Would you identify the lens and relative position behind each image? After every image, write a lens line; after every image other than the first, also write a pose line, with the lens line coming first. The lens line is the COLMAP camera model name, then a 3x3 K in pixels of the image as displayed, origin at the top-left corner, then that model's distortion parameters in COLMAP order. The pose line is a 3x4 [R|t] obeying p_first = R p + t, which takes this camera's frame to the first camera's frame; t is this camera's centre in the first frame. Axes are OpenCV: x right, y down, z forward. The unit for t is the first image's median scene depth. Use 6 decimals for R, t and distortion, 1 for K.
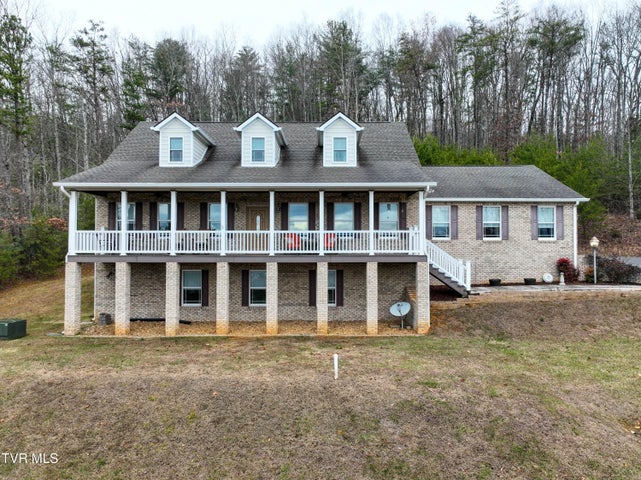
lens RADIAL K [[450.0, 0, 322.3], [0, 450.0, 224.7], [0, 0, 1]] dist [-0.002084, 0.000465]
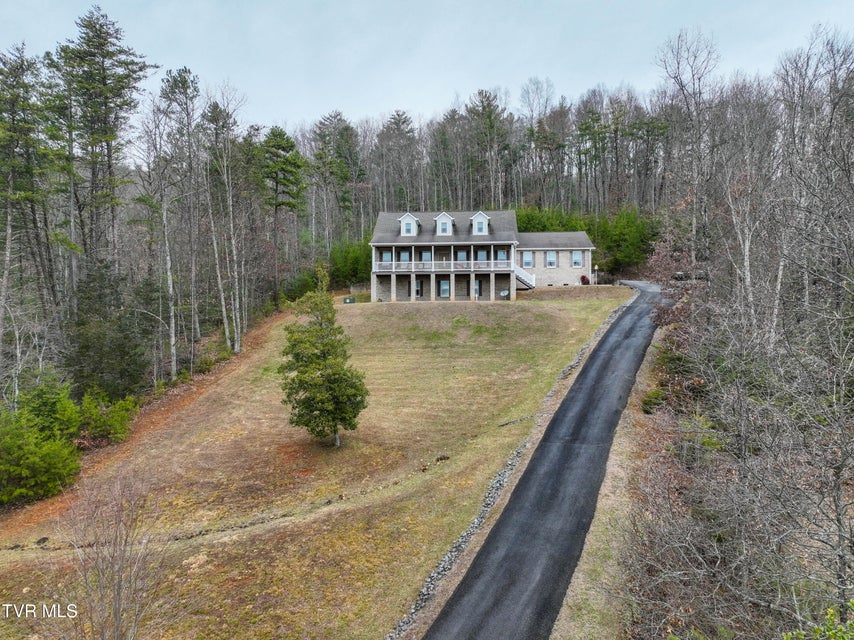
lens RADIAL K [[605.8, 0, 428.0], [0, 605.8, 341.0], [0, 0, 1]] dist [0.009307, 0.006027]
pose [[0.997122, -0.001436, -0.075805, 0.007753], [0.006465, 0.997789, 0.066139, 0.210237], [0.075542, -0.066439, 0.994927, -2.183668]]
